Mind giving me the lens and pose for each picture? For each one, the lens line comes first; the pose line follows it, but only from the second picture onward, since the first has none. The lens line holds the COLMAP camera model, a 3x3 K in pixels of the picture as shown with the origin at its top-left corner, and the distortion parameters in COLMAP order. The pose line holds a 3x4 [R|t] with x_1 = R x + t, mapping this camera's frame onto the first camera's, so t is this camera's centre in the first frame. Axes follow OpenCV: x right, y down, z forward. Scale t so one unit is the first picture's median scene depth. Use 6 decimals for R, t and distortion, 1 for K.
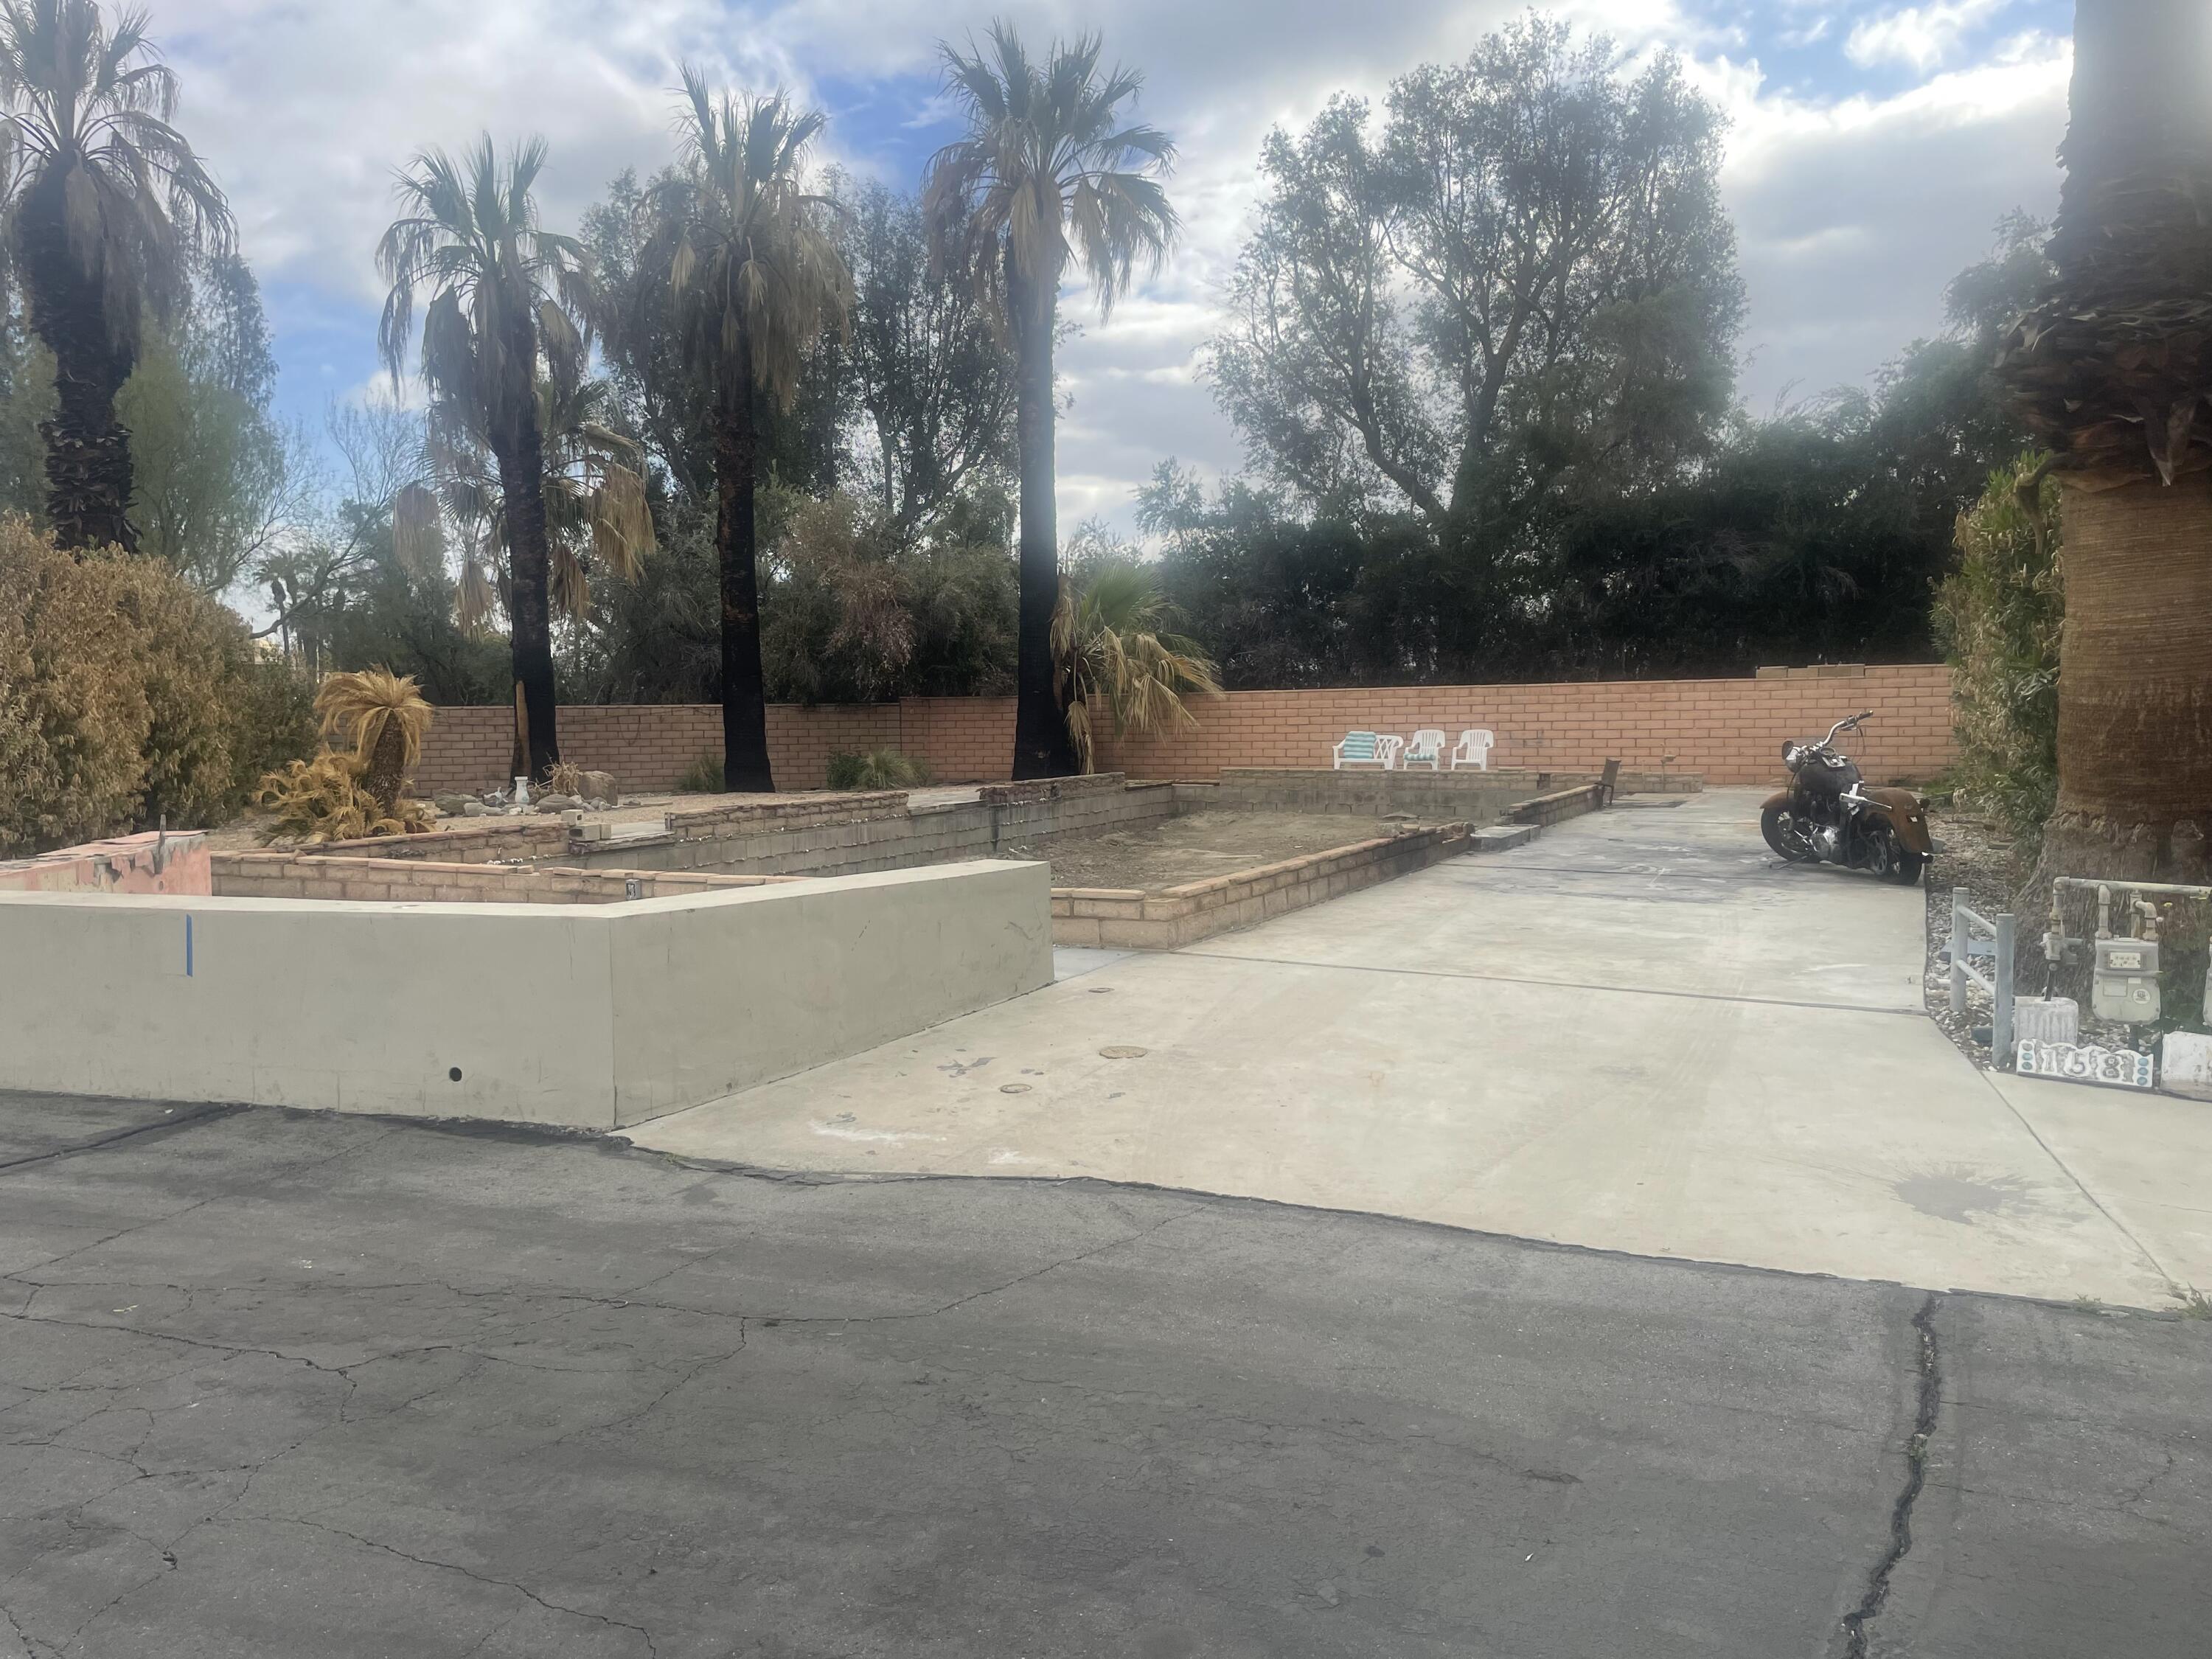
lens RADIAL K [[1660.8, 0, 1094.2], [0, 1660.8, 846.1], [0, 0, 1]] dist [0.094072, -0.123433]
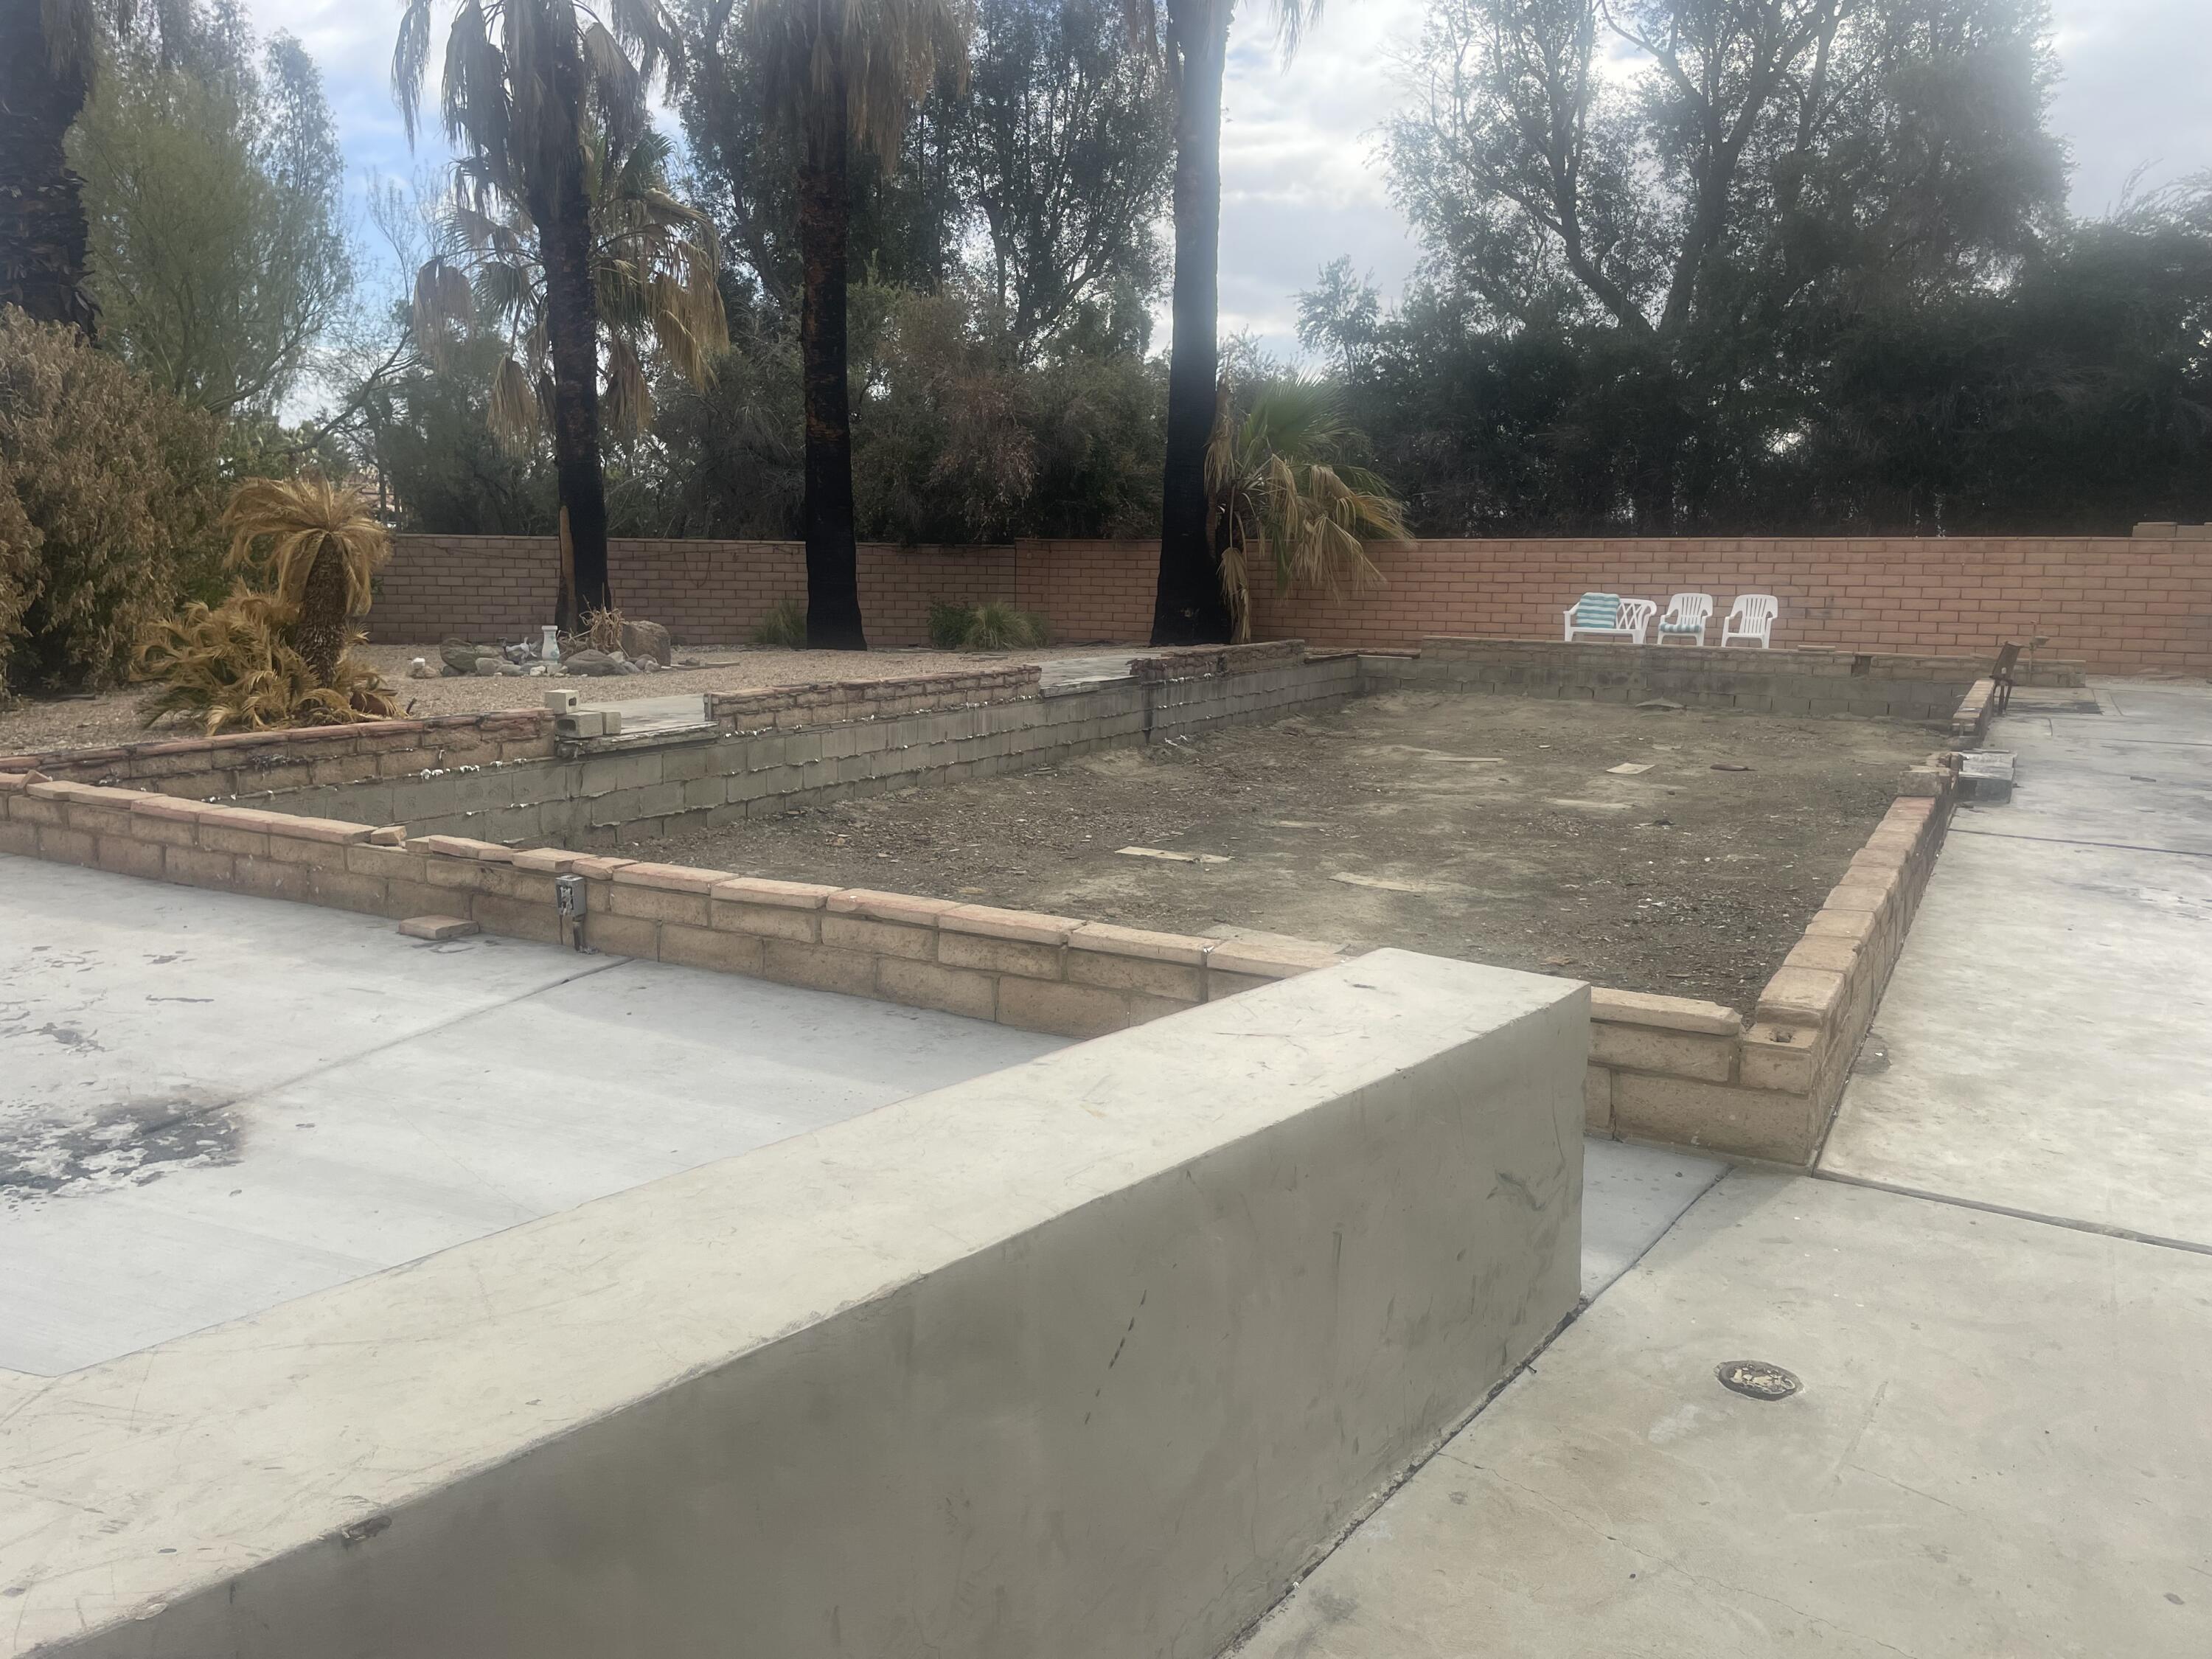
lens RADIAL K [[1660.8, 0, 1102.7], [0, 1660.8, 828.9], [0, 0, 1]] dist [0.094072, -0.123433]
pose [[0.998320, 0.032399, -0.048035, -0.036613], [-0.028483, 0.996381, 0.080084, -0.015674], [0.050456, -0.078582, 0.995630, 0.201781]]
